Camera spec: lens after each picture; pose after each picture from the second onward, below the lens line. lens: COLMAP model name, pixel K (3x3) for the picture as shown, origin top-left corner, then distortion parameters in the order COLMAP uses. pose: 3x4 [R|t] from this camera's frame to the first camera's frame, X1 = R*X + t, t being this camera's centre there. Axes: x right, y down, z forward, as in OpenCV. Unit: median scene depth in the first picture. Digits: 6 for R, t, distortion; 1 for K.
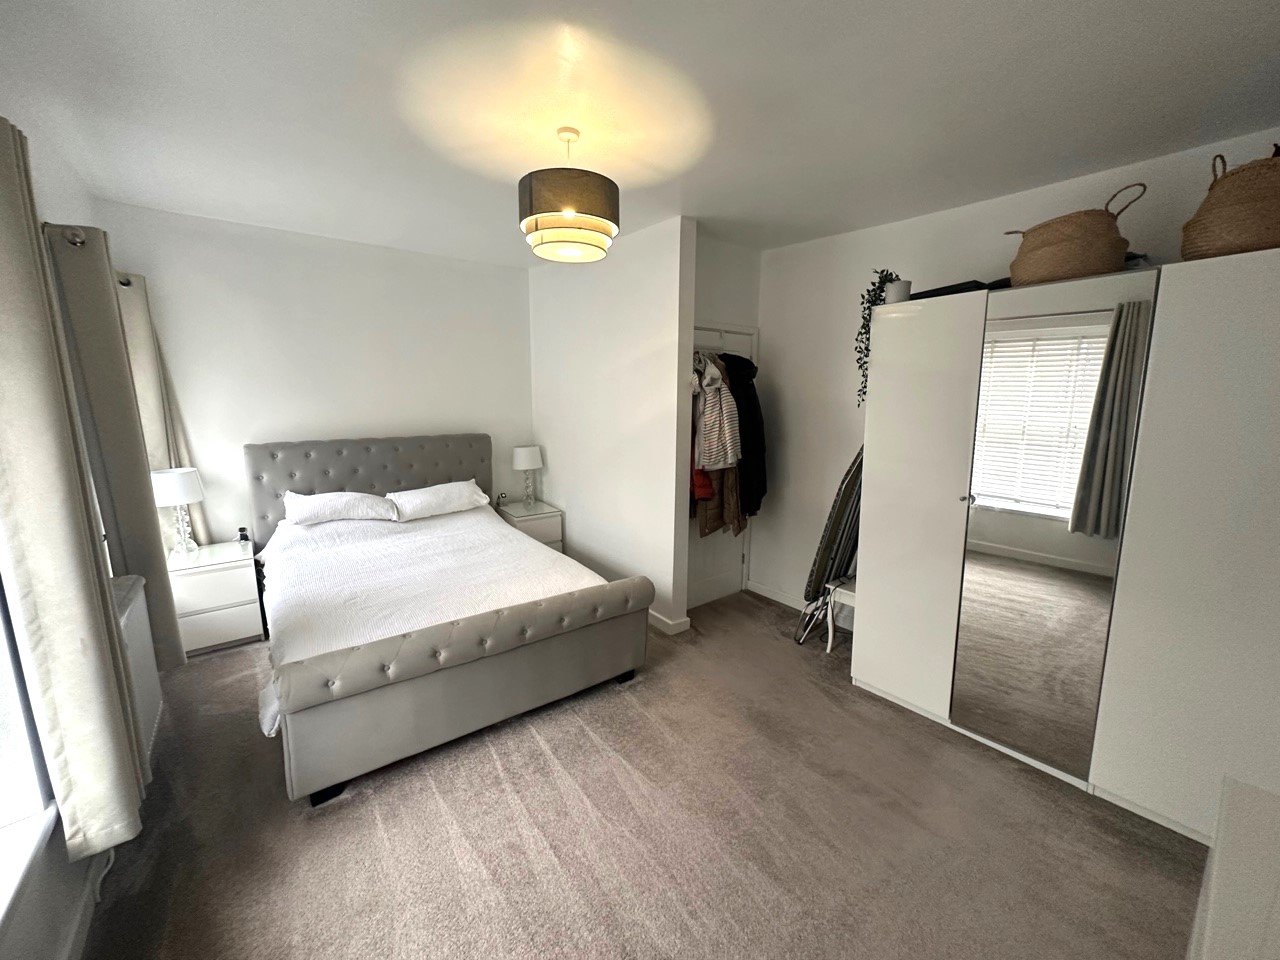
lens RADIAL K [[504.1, 0, 645.0], [0, 504.1, 482.8], [0, 0, 1]] dist [-0.014553, -0.000043]
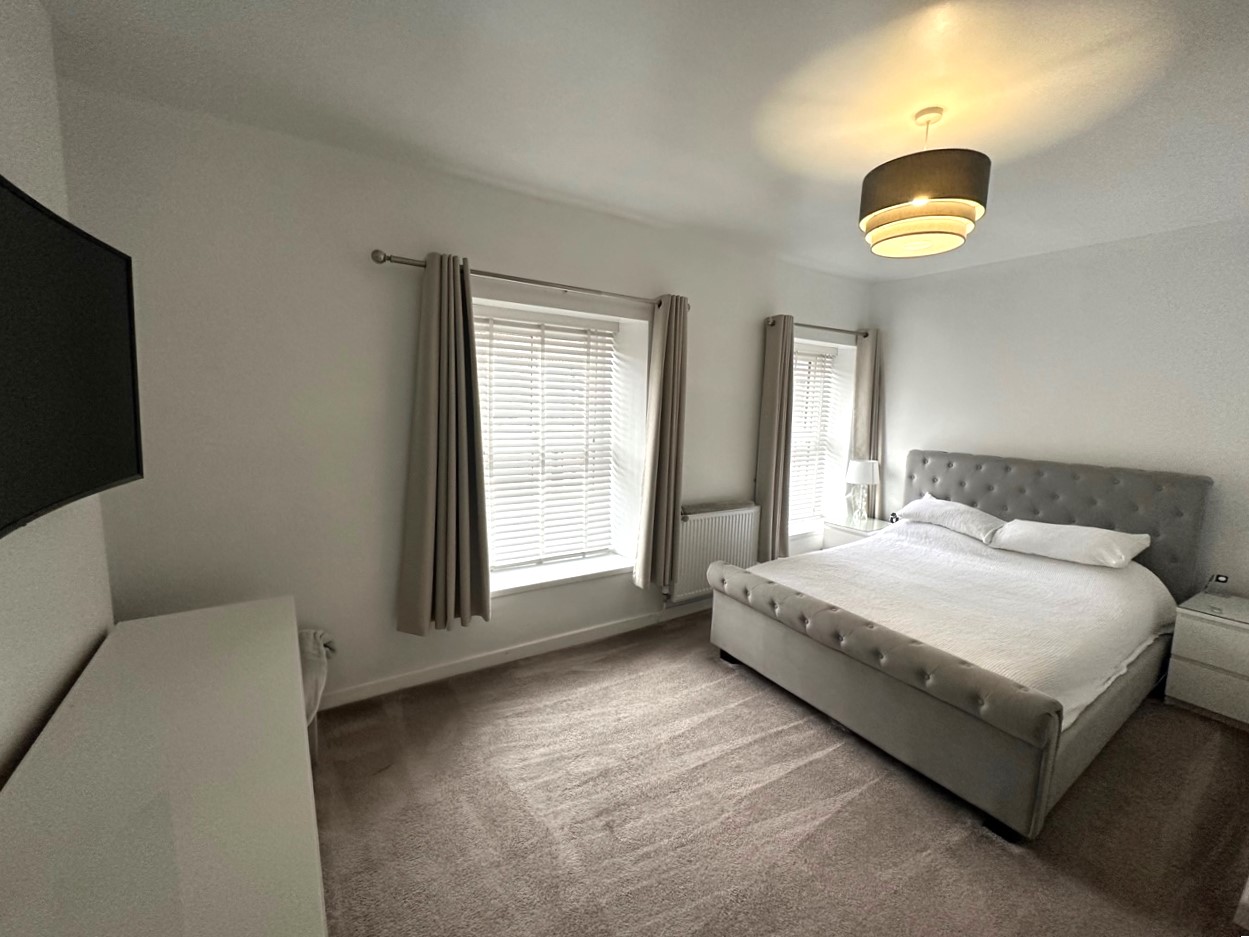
lens RADIAL K [[506.1, 0, 624.5], [0, 506.1, 468.5], [0, 0, 1]] dist [0.002672, 0.000222]
pose [[-0.082374, 0.122805, -0.989006, 0.730867], [-0.201716, 0.969784, 0.137219, -0.083467], [0.975974, 0.210802, -0.055114, 0.538461]]
